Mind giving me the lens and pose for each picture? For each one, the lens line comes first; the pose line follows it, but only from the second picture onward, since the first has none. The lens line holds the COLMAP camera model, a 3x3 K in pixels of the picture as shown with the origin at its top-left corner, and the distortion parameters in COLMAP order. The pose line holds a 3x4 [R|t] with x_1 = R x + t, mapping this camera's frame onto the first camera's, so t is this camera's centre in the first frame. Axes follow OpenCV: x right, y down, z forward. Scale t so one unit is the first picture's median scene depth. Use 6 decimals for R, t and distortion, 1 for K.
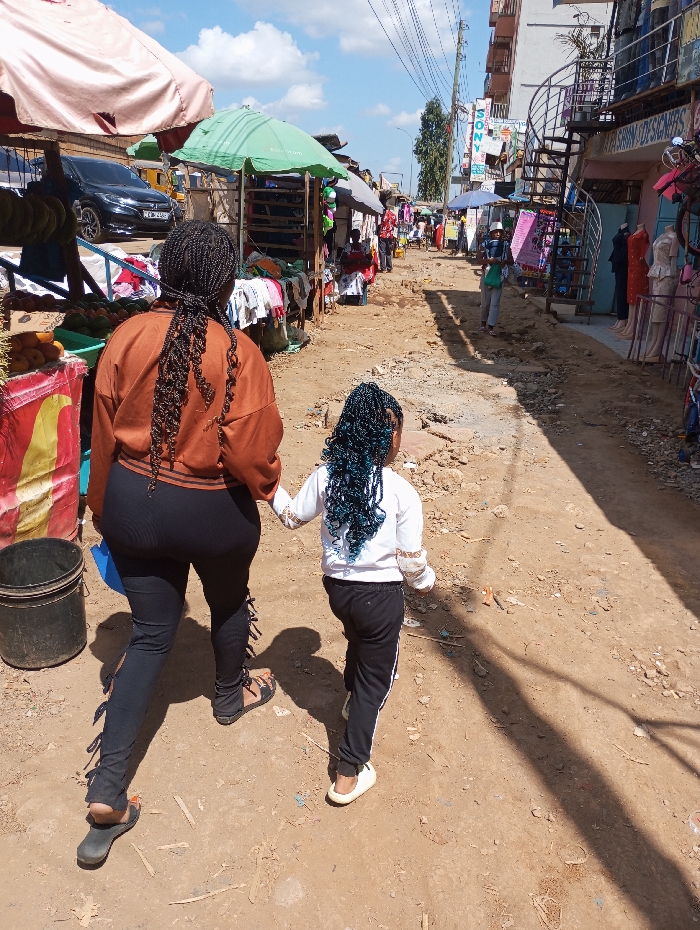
lens RADIAL K [[782.2, 0, 348.9], [0, 782.2, 464.7], [0, 0, 1]] dist [0.025687, -0.041699]
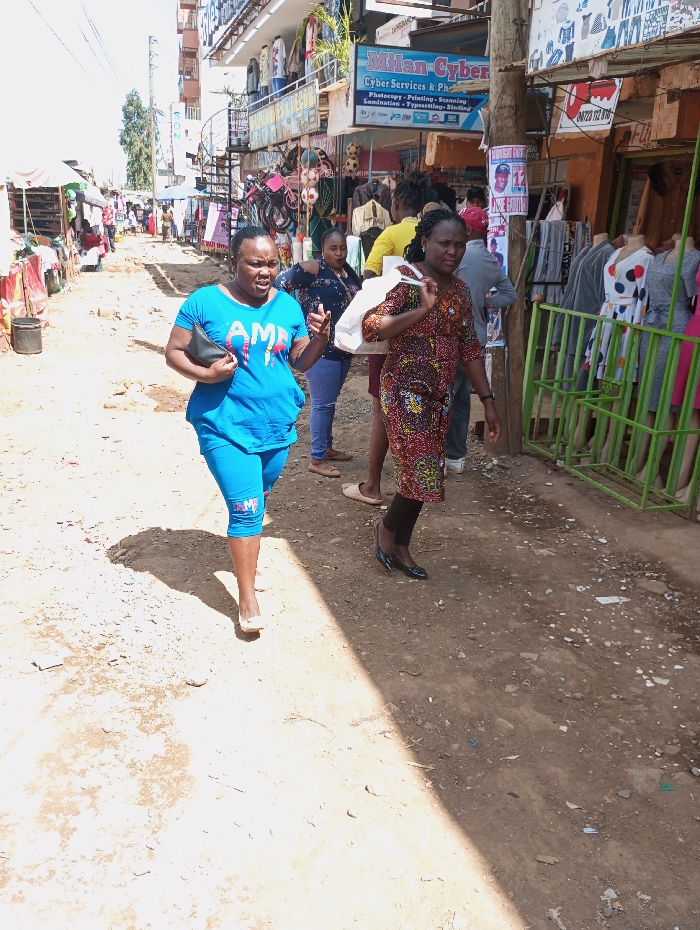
lens RADIAL K [[782.2, 0, 346.3], [0, 782.2, 467.0], [0, 0, 1]] dist [0.025687, -0.041699]
pose [[0.942524, -0.109268, 0.315768, -0.017521], [0.104235, 0.994010, 0.032839, 0.052888], [-0.317465, 0.001963, 0.948268, -0.174131]]
